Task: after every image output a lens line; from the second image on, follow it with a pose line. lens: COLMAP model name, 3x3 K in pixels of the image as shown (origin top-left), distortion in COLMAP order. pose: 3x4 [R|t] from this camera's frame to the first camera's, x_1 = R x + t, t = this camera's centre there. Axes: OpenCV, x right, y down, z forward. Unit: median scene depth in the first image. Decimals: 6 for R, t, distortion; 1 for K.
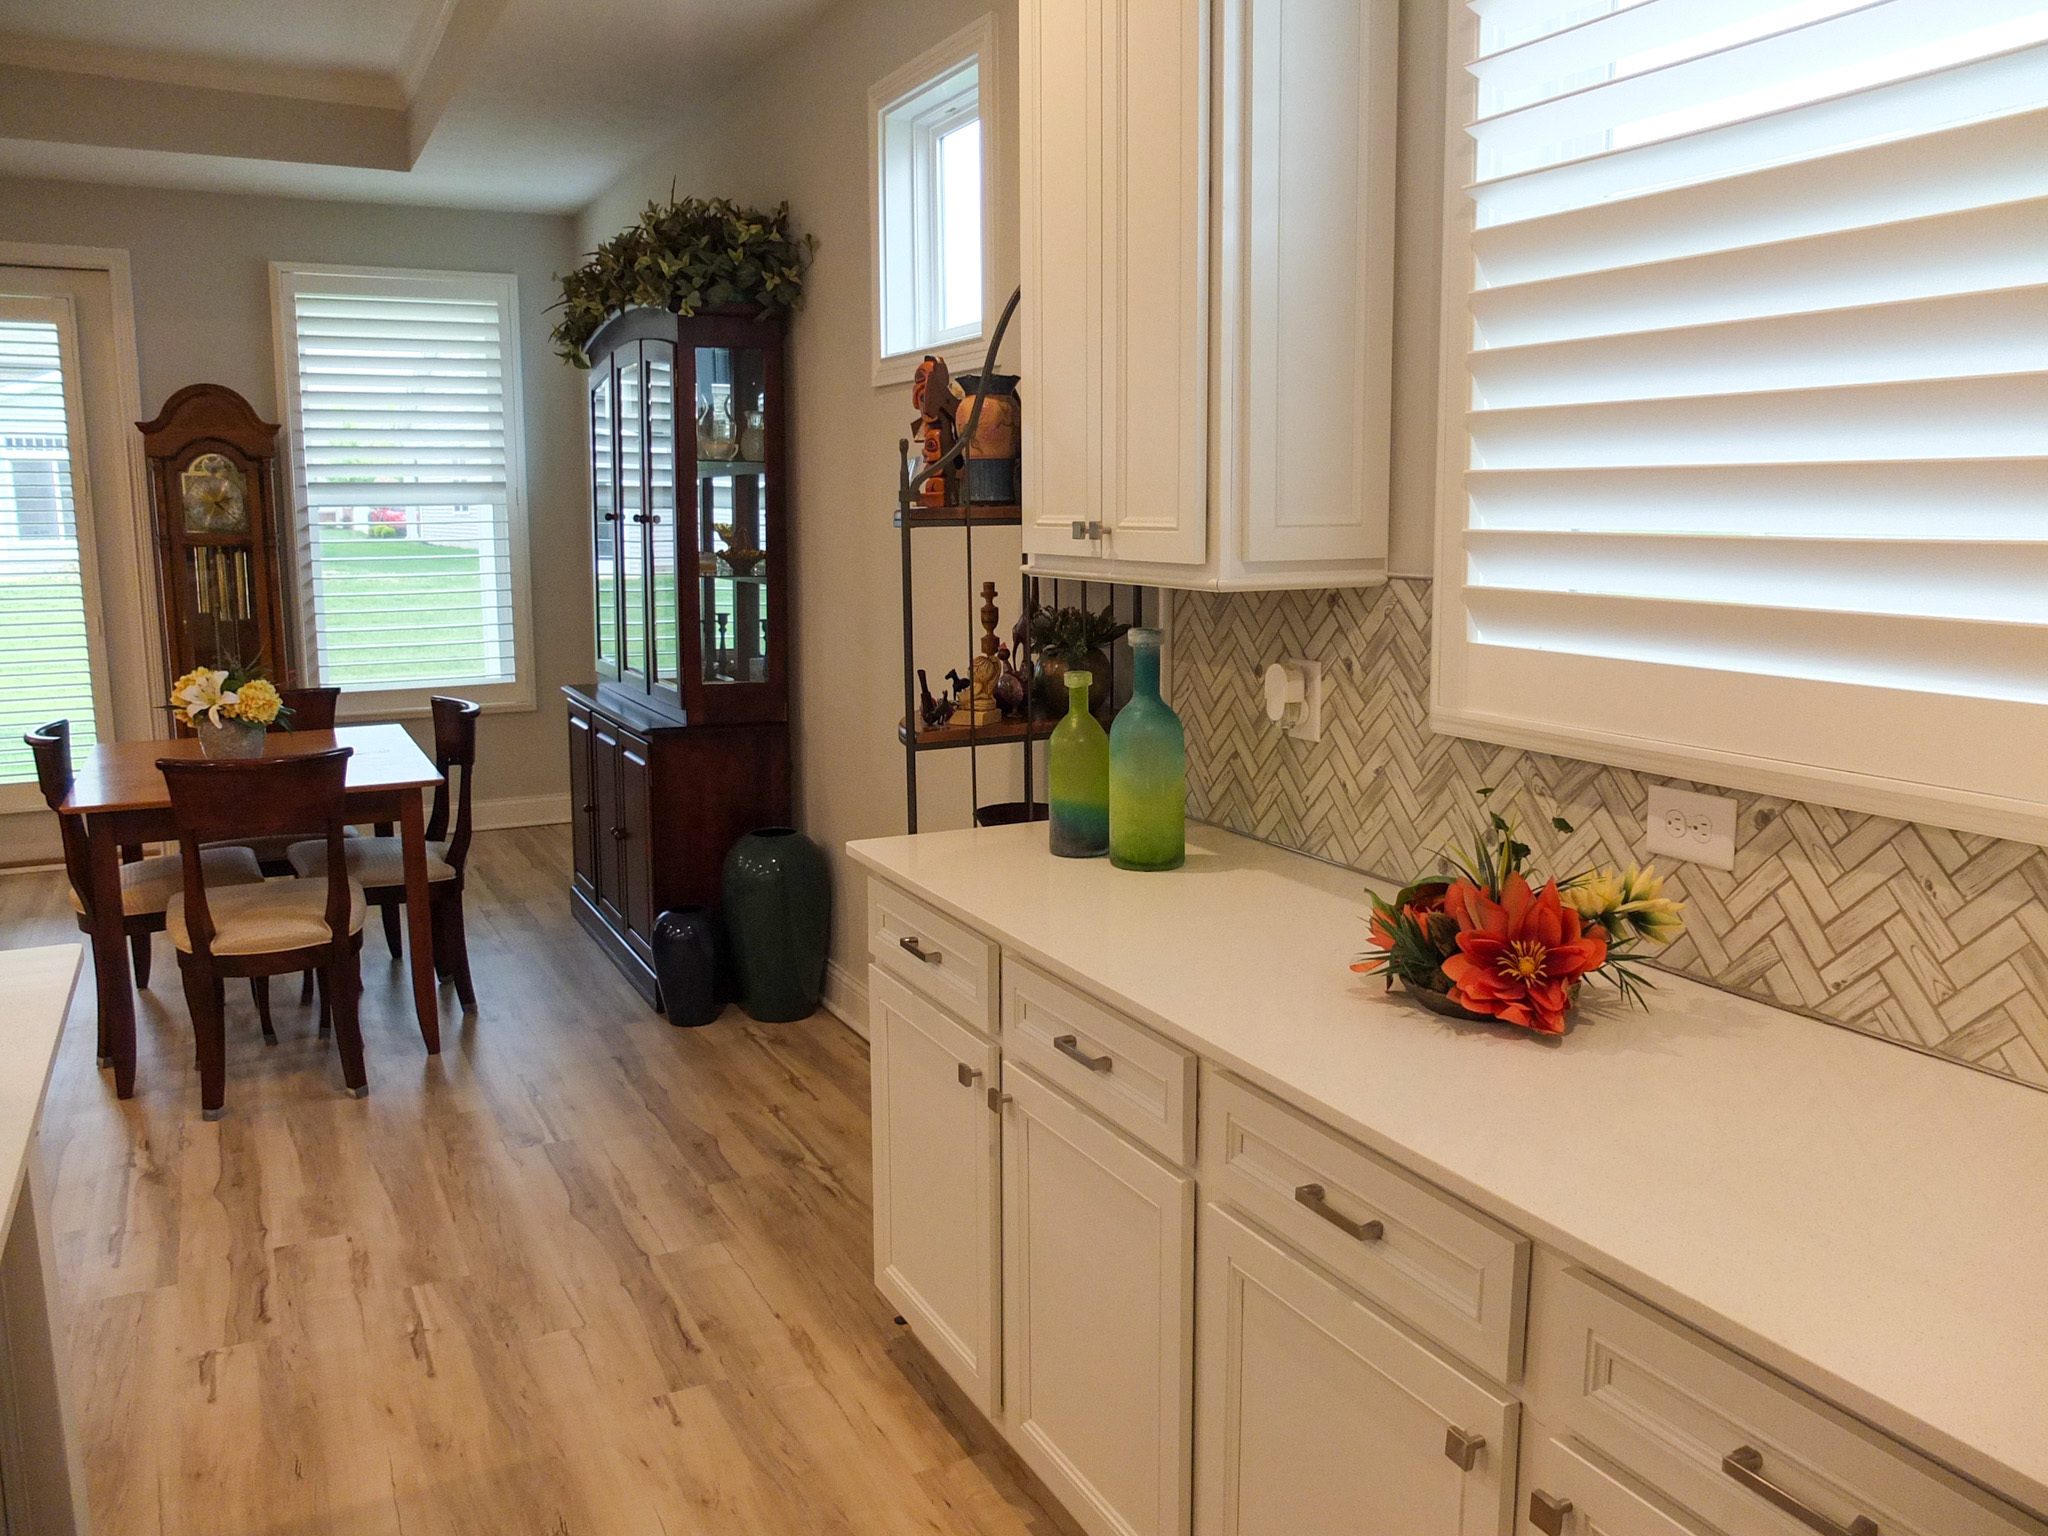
lens RADIAL K [[1591.2, 0, 1036.6], [0, 1591.2, 765.8], [0, 0, 1]] dist [-0.055510, 0.061350]
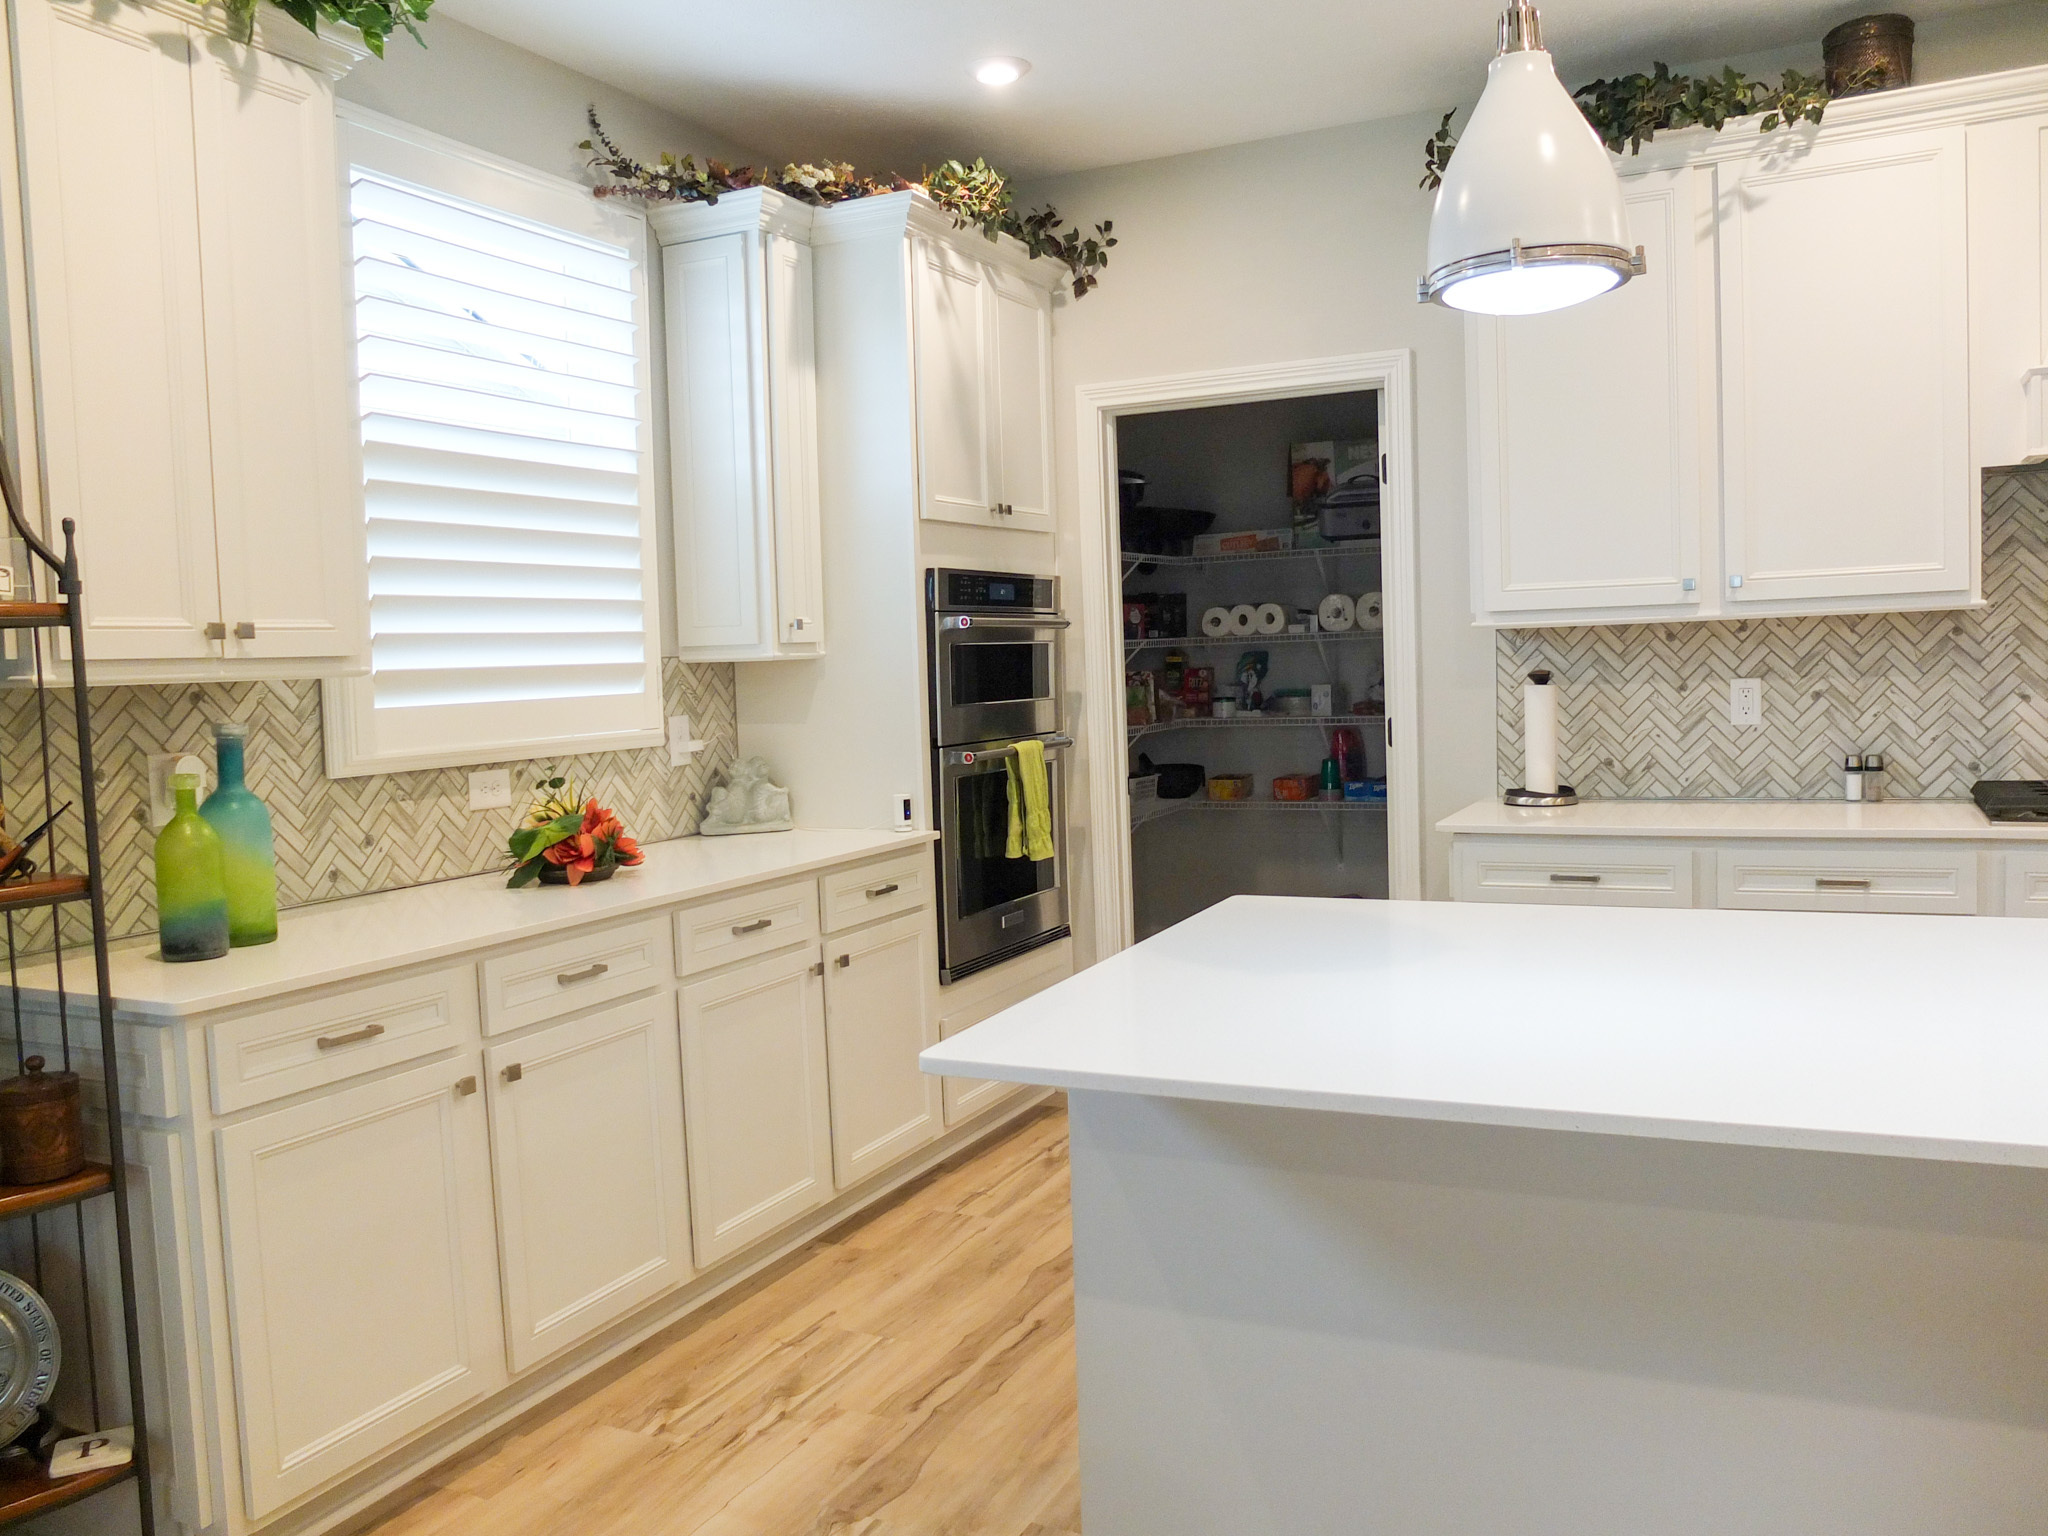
lens RADIAL K [[1591.2, 0, 1036.6], [0, 1591.2, 765.8], [0, 0, 1]] dist [-0.055510, 0.061350]
pose [[-0.603817, -0.030833, 0.796527, -1.211222], [0.163978, 0.973075, 0.161973, -0.153122], [-0.780075, 0.228415, -0.582503, 1.300537]]
